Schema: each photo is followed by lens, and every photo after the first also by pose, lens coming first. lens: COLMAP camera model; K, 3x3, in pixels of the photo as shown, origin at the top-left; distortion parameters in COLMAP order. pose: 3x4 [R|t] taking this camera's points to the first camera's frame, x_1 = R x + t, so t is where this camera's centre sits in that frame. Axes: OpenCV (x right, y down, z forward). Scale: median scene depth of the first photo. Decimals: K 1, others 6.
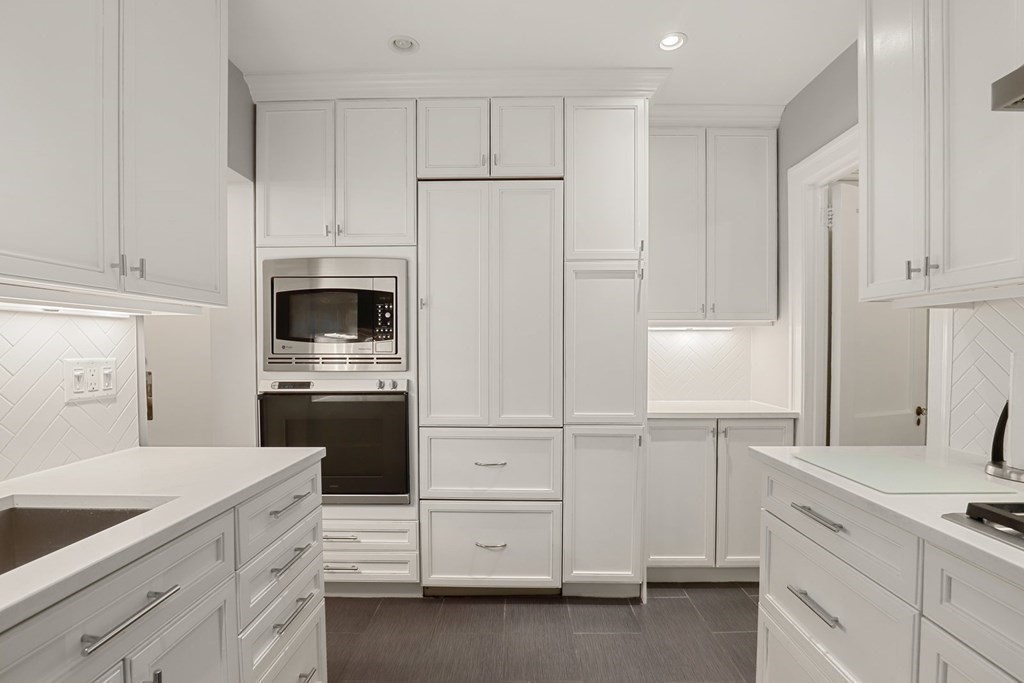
lens RADIAL K [[471.0, 0, 518.9], [0, 471.0, 359.1], [0, 0, 1]] dist [-0.036266, 0.005025]
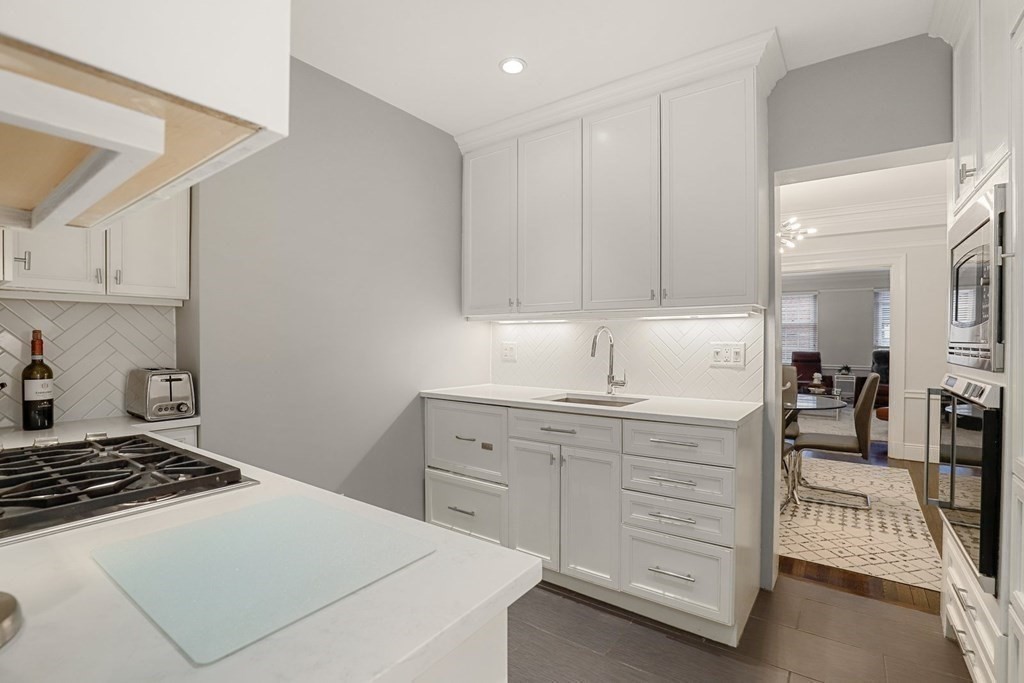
lens RADIAL K [[471.0, 0, 511.7], [0, 471.0, 342.6], [0, 0, 1]] dist [-0.036266, 0.005025]
pose [[-0.576919, 0.004851, -0.816787, 0.585074], [-0.019633, 0.999611, 0.019804, -0.011547], [0.816565, 0.027461, -0.576600, 0.830452]]
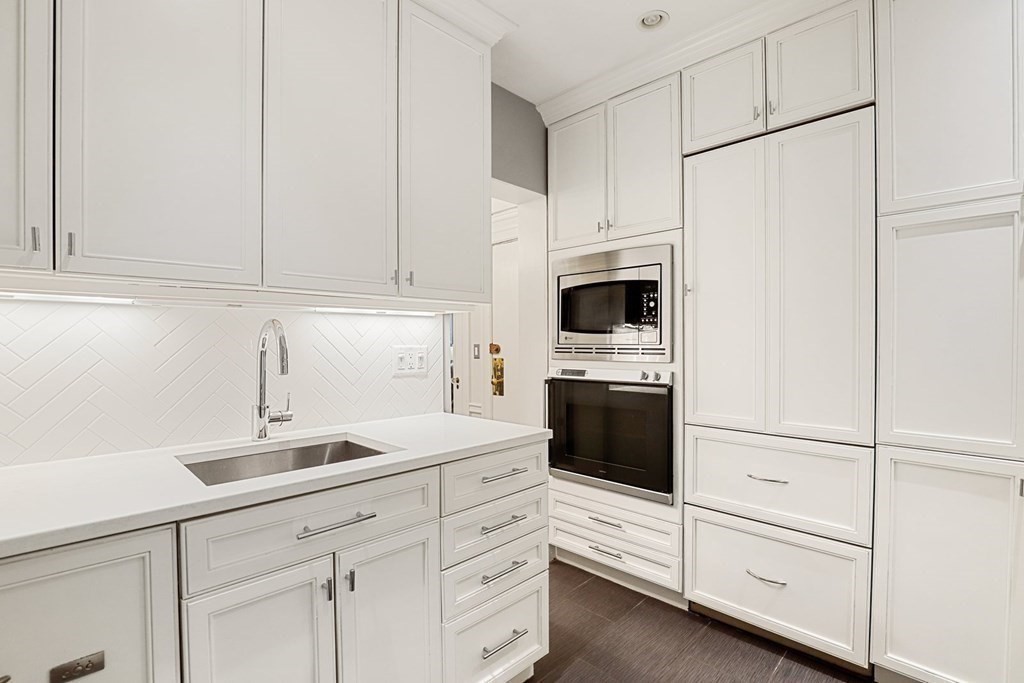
lens RADIAL K [[471.0, 0, 521.7], [0, 471.0, 347.7], [0, 0, 1]] dist [-0.036266, 0.005025]
pose [[0.722707, 0.007406, -0.691115, 0.194400], [-0.014865, 0.999878, -0.004830, 0.004283], [0.690995, 0.013764, 0.722729, 0.116980]]
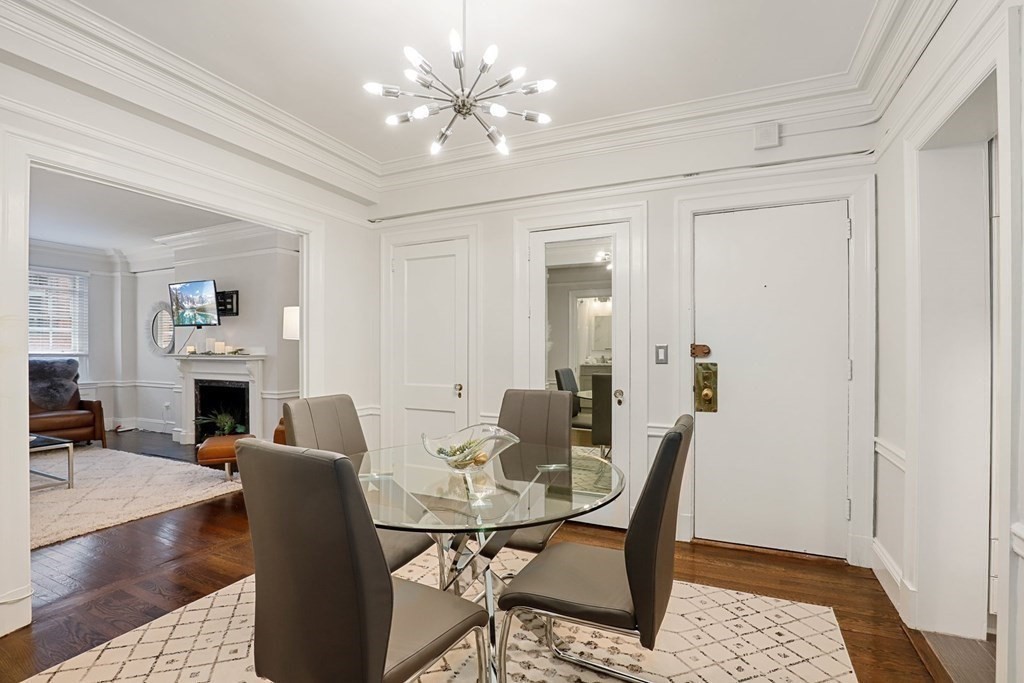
lens RADIAL K [[471.0, 0, 518.1], [0, 471.0, 350.2], [0, 0, 1]] dist [-0.036266, 0.005025]
pose [[0.917356, 0.003013, -0.398056, -1.038131], [-0.011093, 0.999777, -0.017997, 0.029567], [0.397913, 0.020925, 0.917185, -0.100313]]
